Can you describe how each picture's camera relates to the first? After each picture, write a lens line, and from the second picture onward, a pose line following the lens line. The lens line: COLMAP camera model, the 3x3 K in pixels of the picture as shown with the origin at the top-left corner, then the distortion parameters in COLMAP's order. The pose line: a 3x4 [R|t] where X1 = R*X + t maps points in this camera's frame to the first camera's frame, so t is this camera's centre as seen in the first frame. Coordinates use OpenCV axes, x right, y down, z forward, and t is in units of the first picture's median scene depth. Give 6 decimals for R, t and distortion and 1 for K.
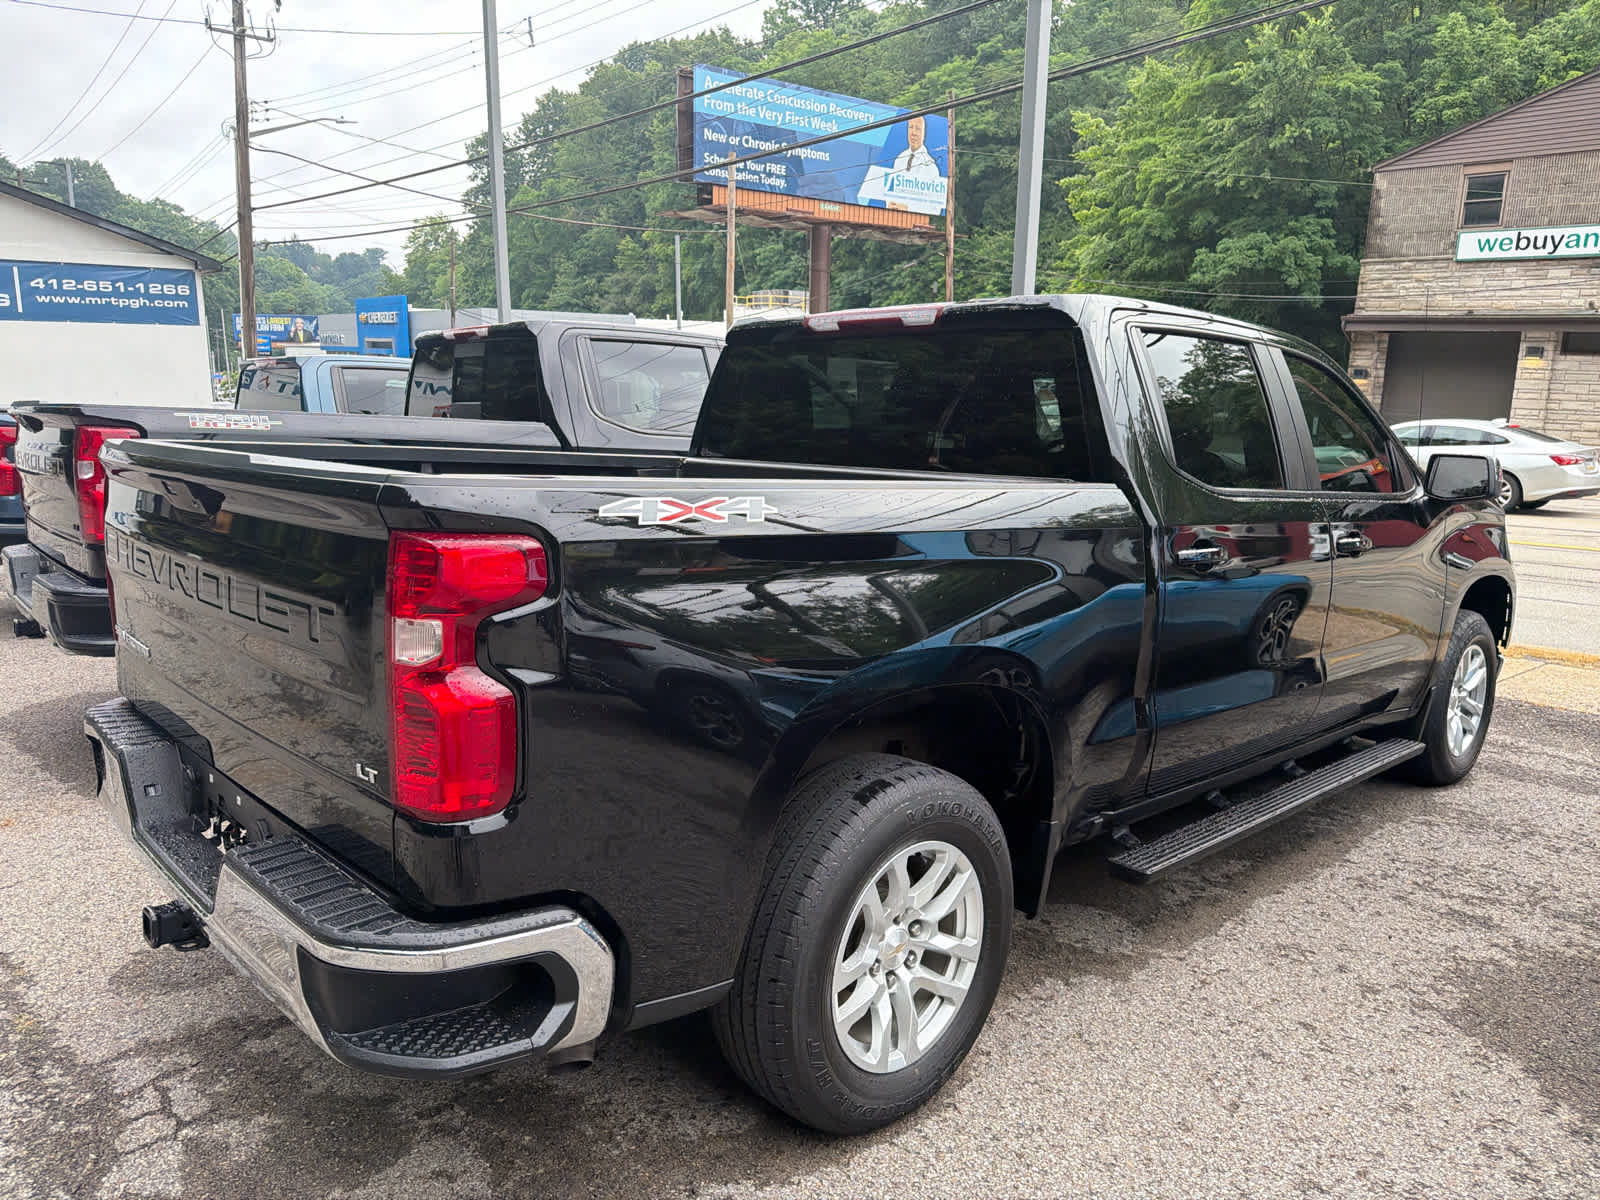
lens RADIAL K [[1120.1, 0, 803.1], [0, 1120.1, 607.3], [0, 0, 1]] dist [-0.007141, -0.007586]
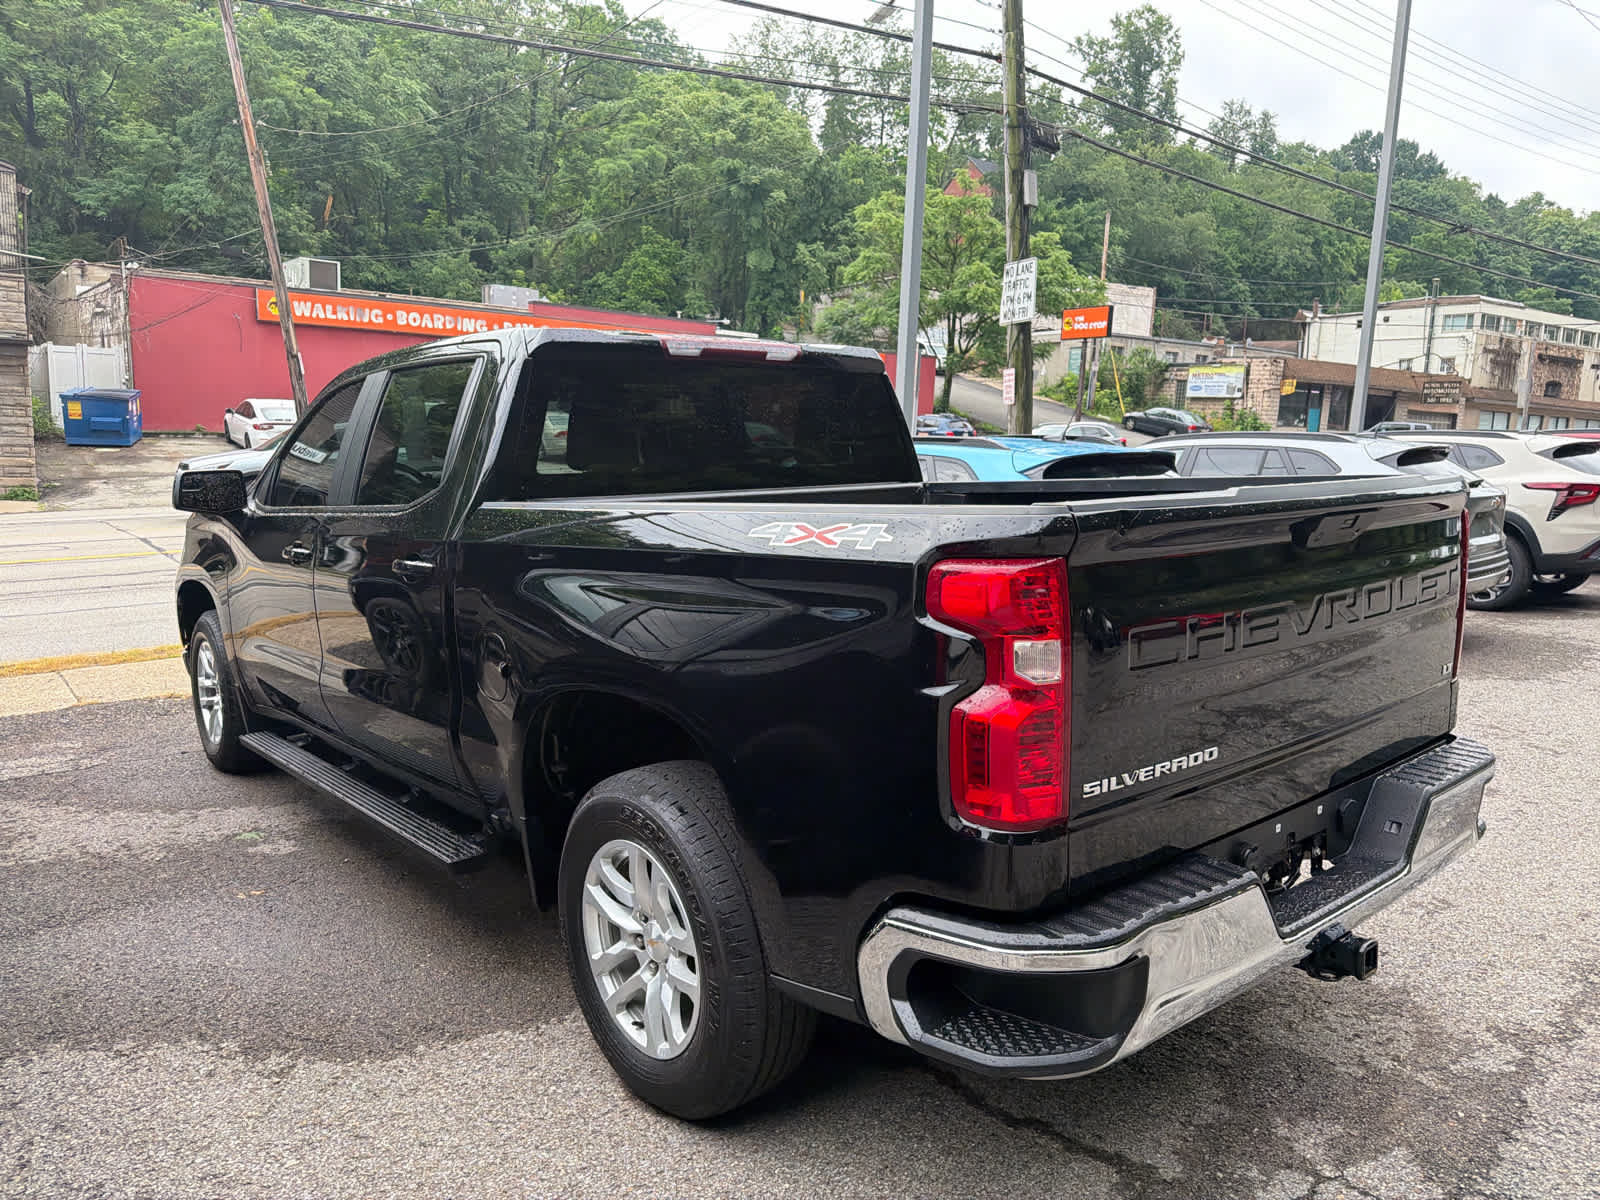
lens RADIAL K [[1120.1, 0, 803.1], [0, 1120.1, 607.3], [0, 0, 1]] dist [-0.007141, -0.007586]
pose [[0.045648, -0.162630, 0.985631, -0.099405], [0.172926, 0.973050, 0.152545, -0.016675], [-0.983877, 0.163477, 0.072541, 0.088414]]
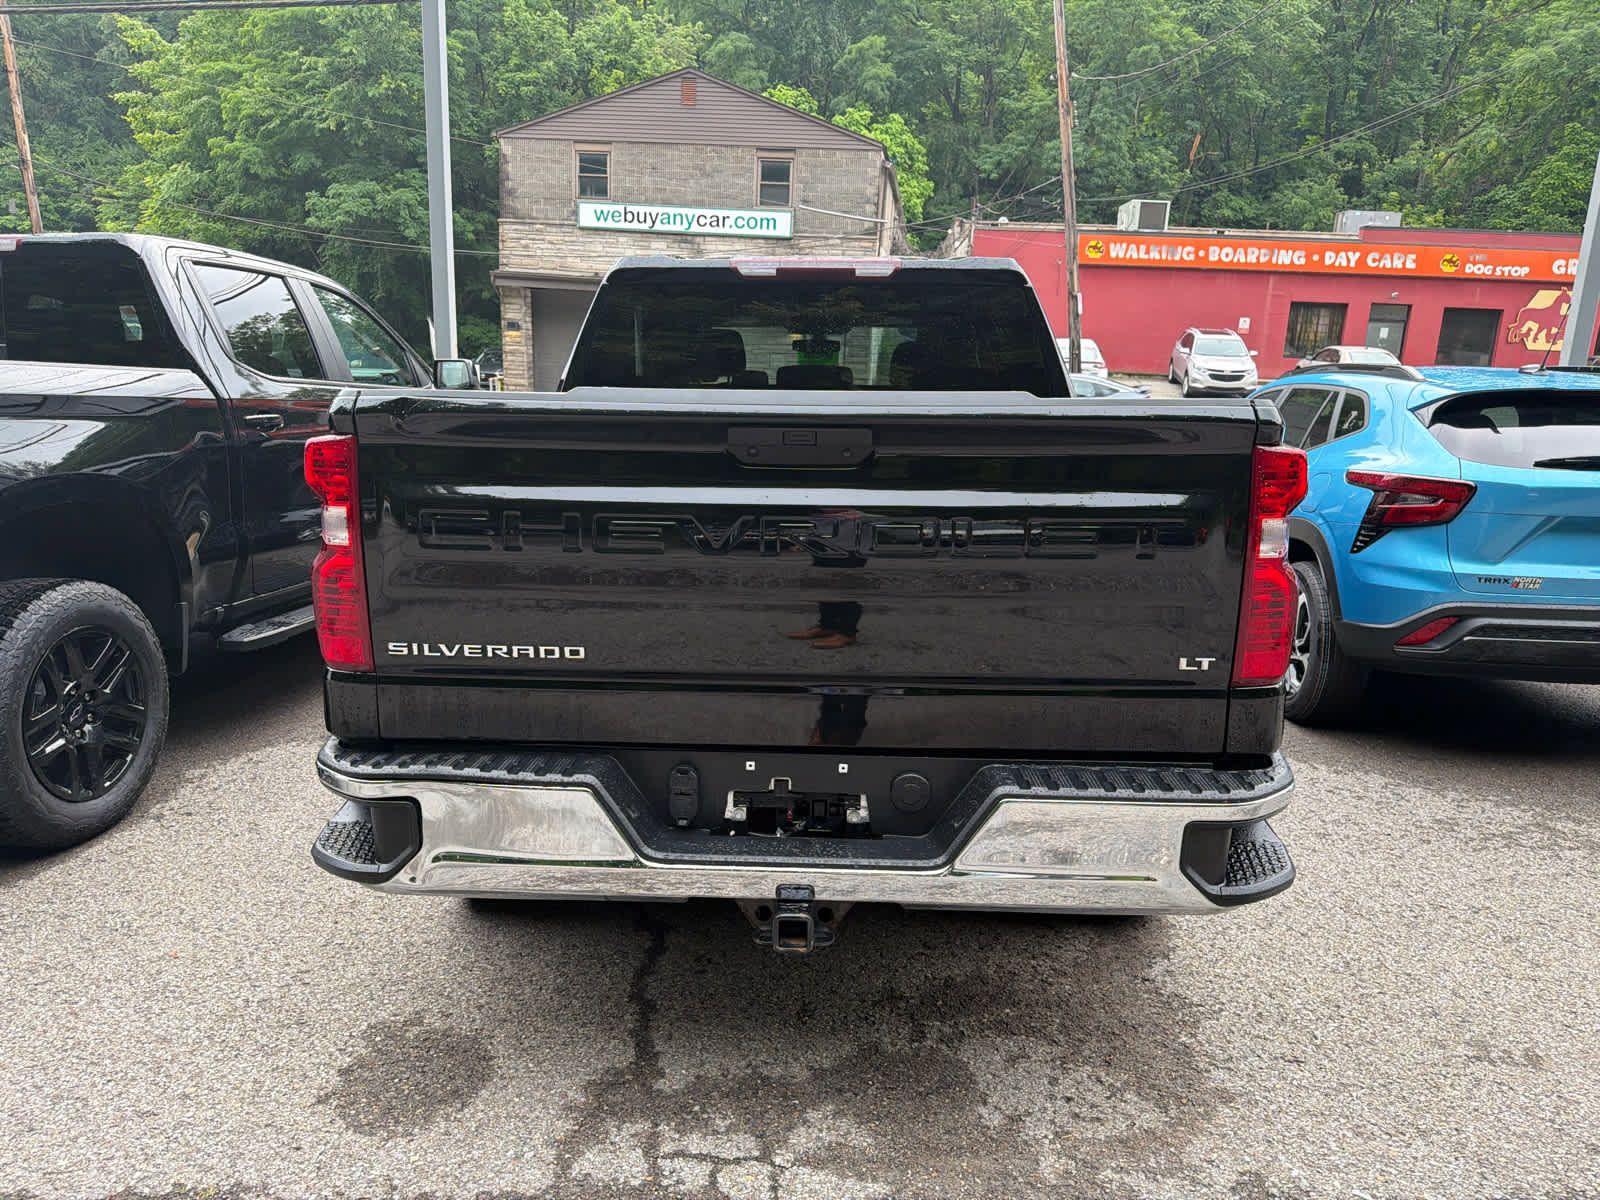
lens RADIAL K [[1120.1, 0, 803.1], [0, 1120.1, 607.3], [0, 0, 1]] dist [-0.007141, -0.007586]
pose [[0.704093, -0.150773, 0.693917, -0.074317], [0.121333, 0.988373, 0.091640, -0.003087], [-0.699666, 0.019672, 0.714200, 0.023009]]
